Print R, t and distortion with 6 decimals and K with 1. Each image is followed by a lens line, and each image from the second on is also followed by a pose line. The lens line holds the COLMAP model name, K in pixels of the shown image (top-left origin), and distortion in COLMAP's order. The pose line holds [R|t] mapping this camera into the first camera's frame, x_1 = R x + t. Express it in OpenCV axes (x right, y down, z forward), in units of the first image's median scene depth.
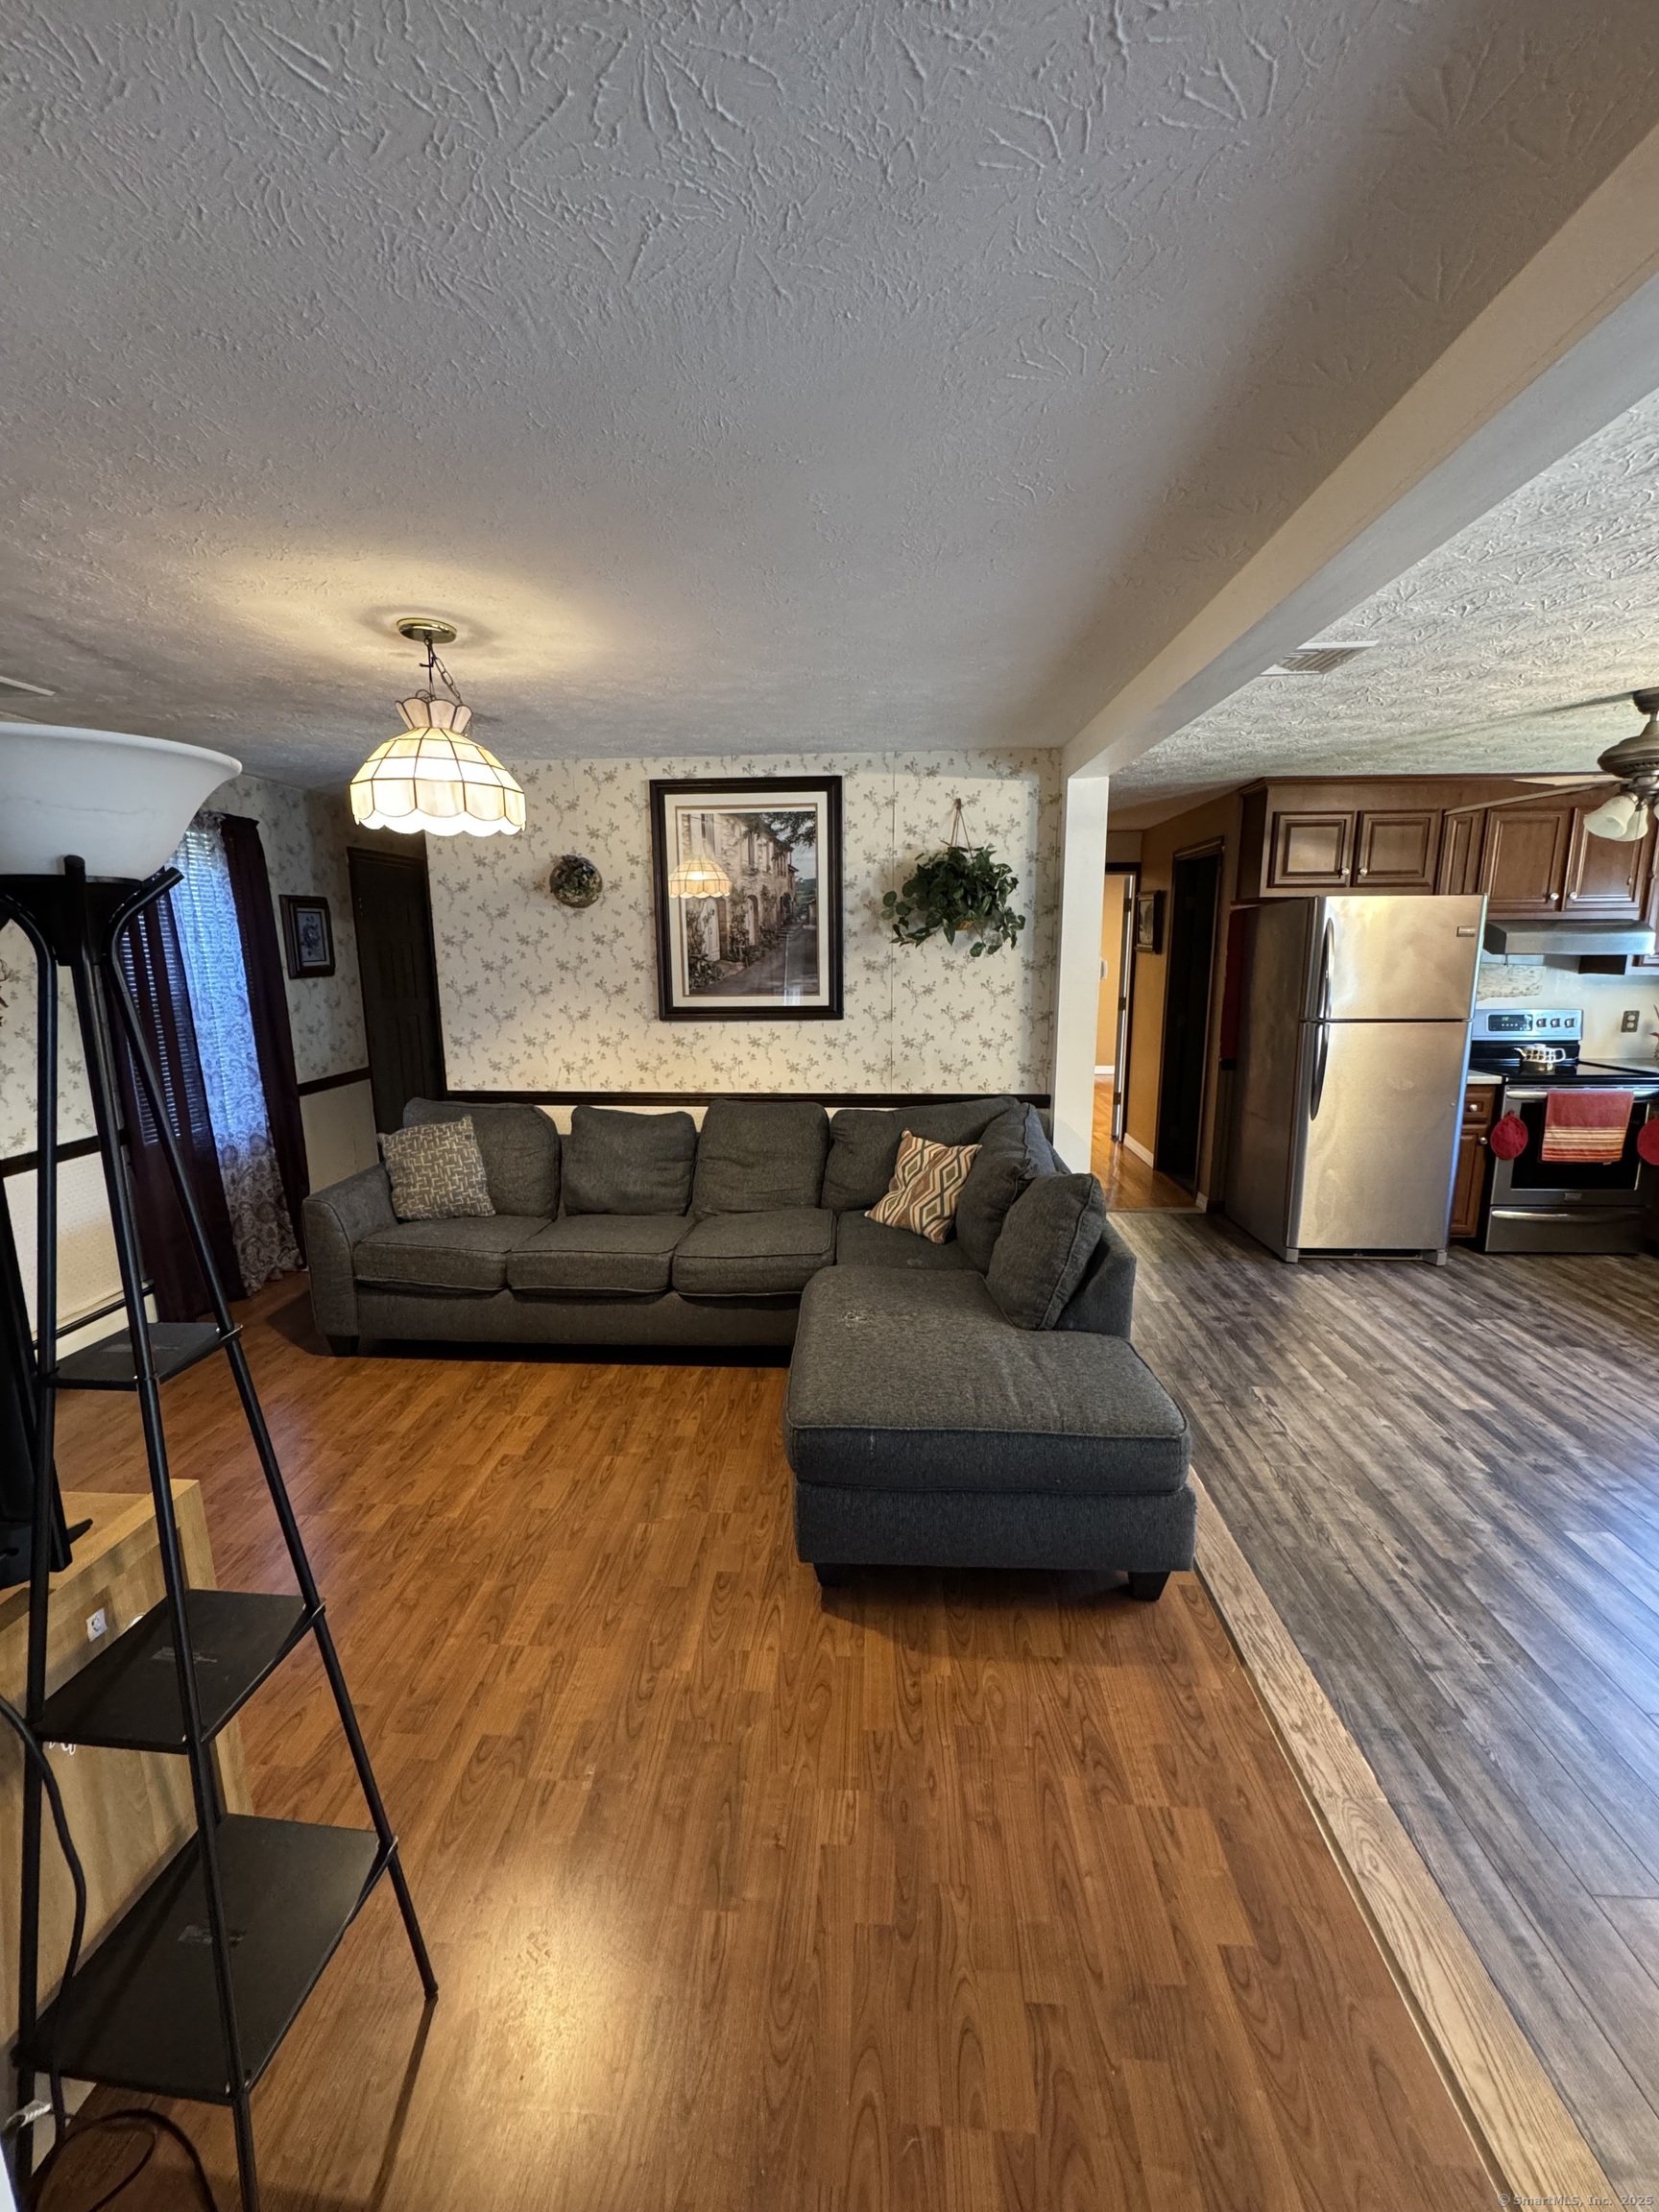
lens RADIAL K [[882.8, 0, 830.6], [0, 882.8, 1108.5], [0, 0, 1]] dist [-0.004698, 0.000642]
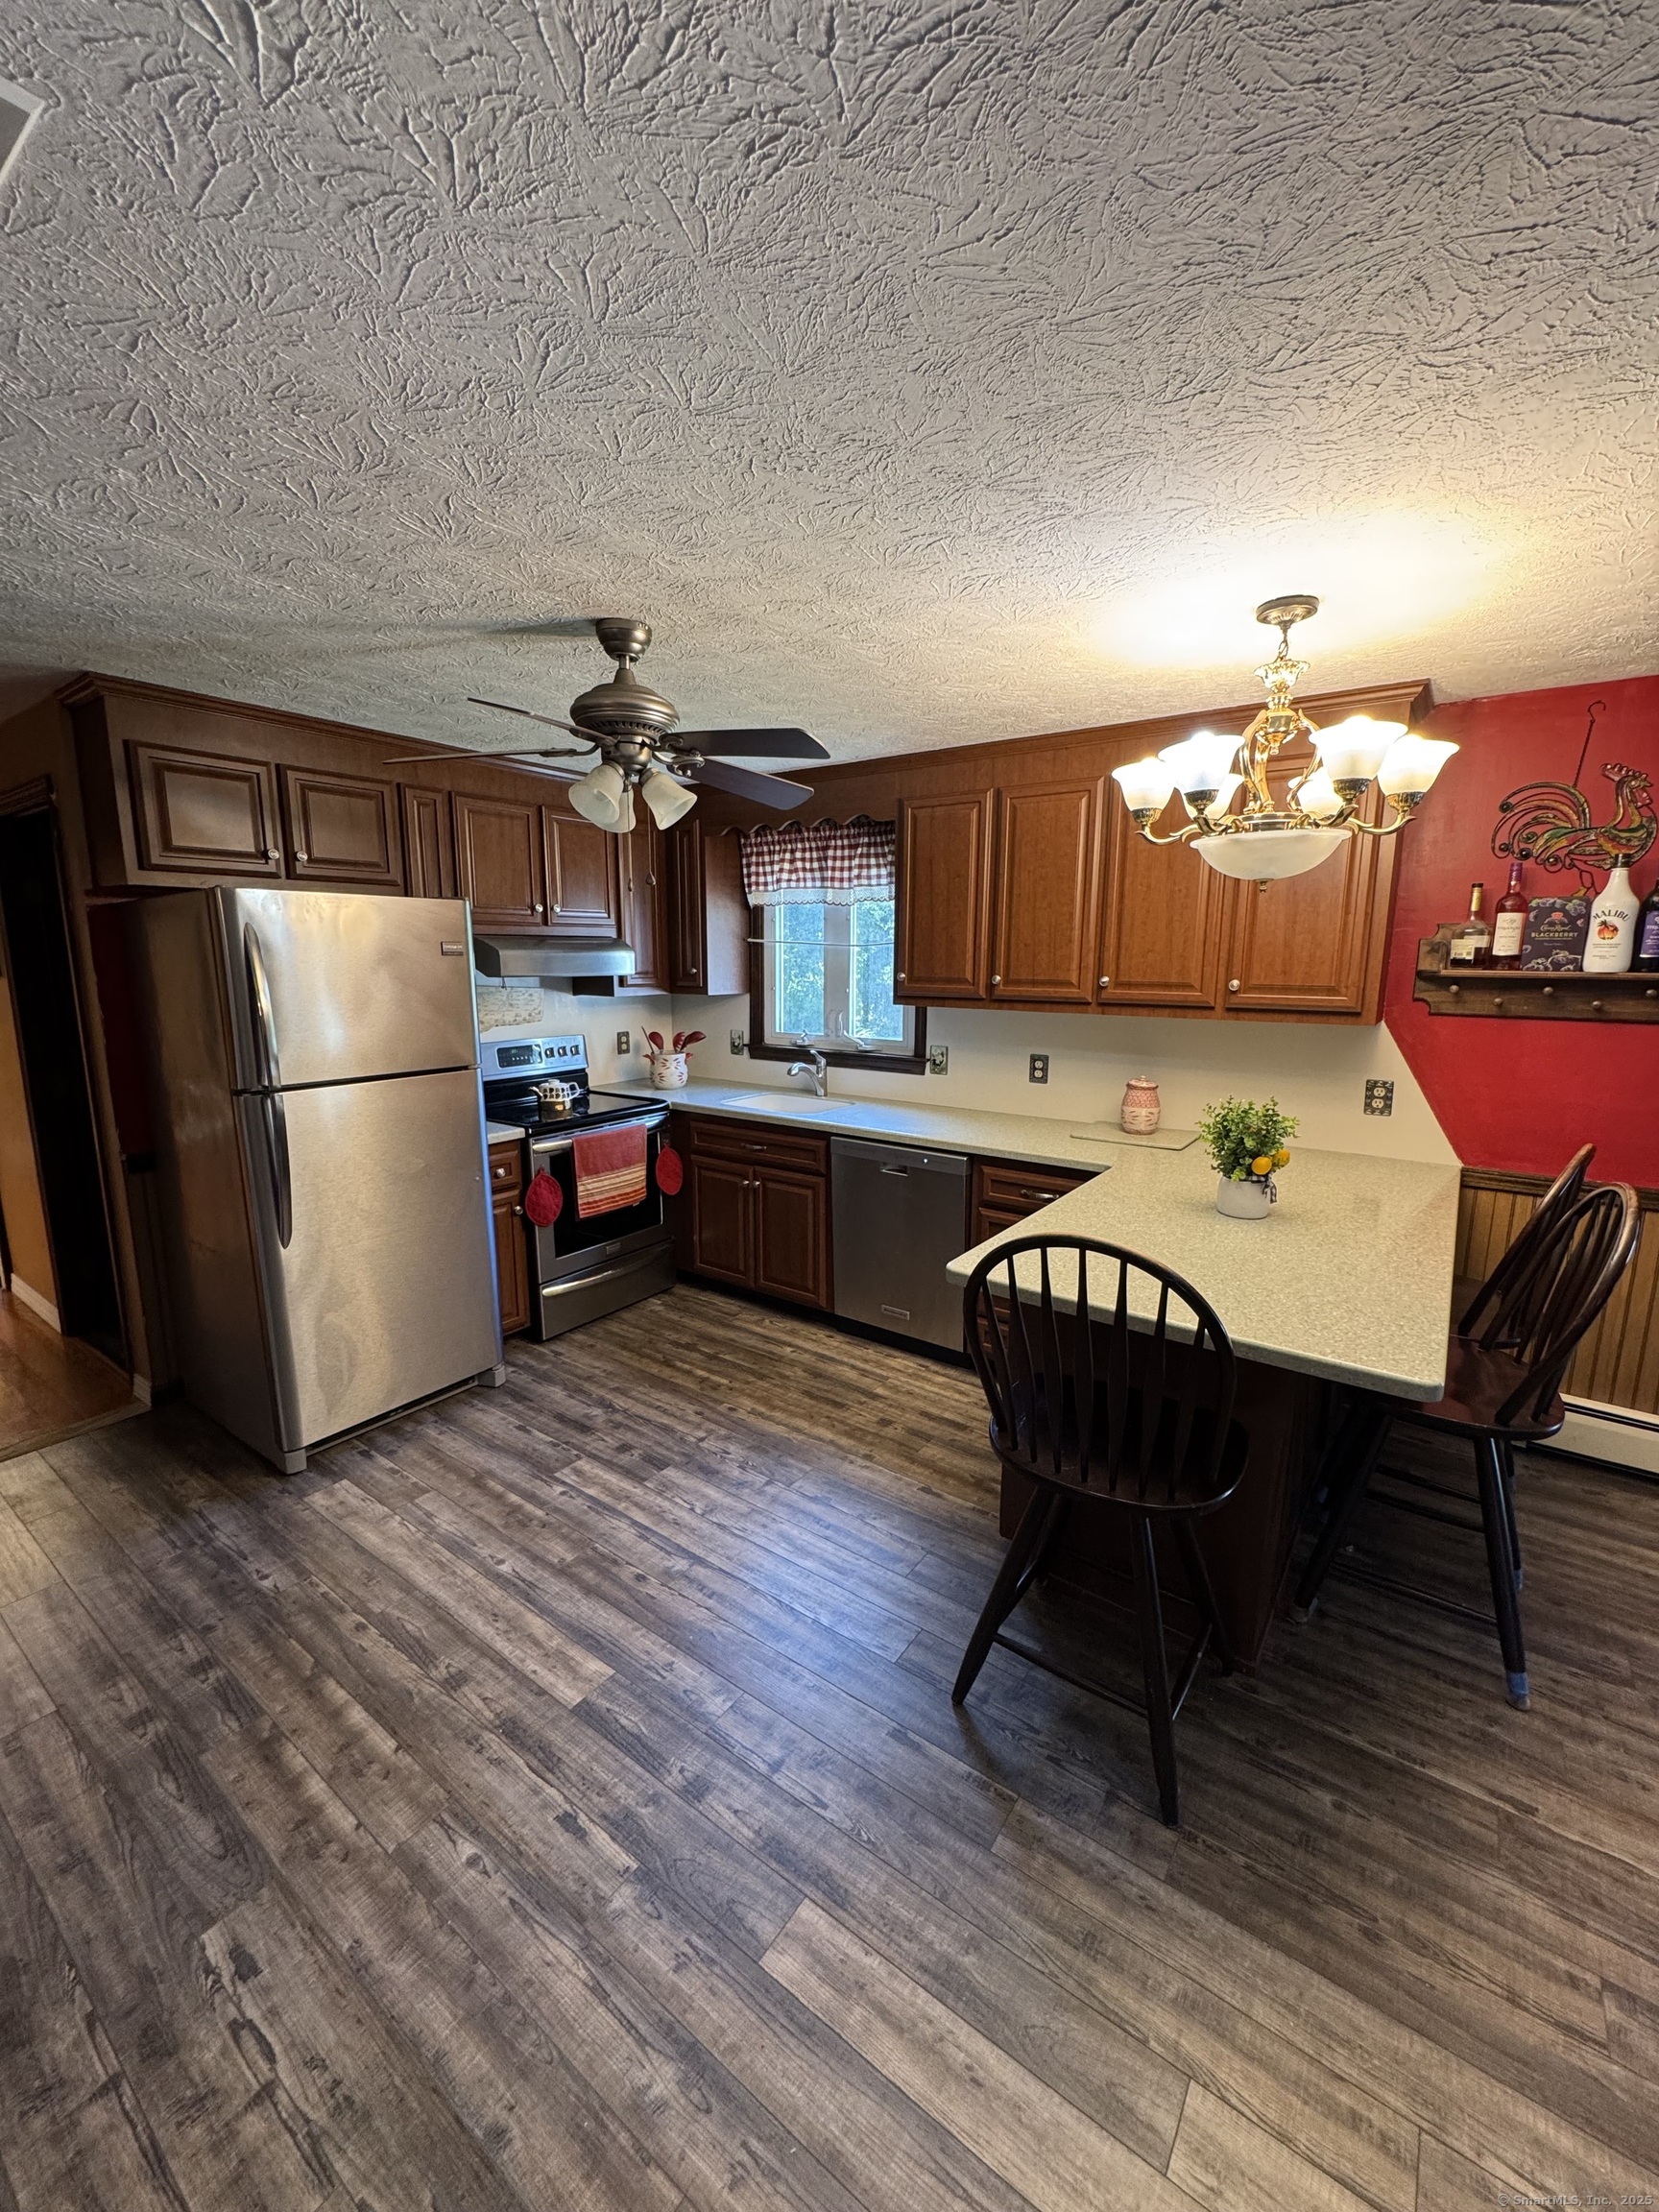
lens RADIAL K [[882.8, 0, 830.6], [0, 882.8, 1108.5], [0, 0, 1]] dist [-0.004698, 0.000642]
pose [[0.536897, -0.137381, 0.832387, 0.264823], [0.145400, 0.986956, 0.069108, -0.075680], [-0.831024, 0.083925, 0.549869, 0.349848]]
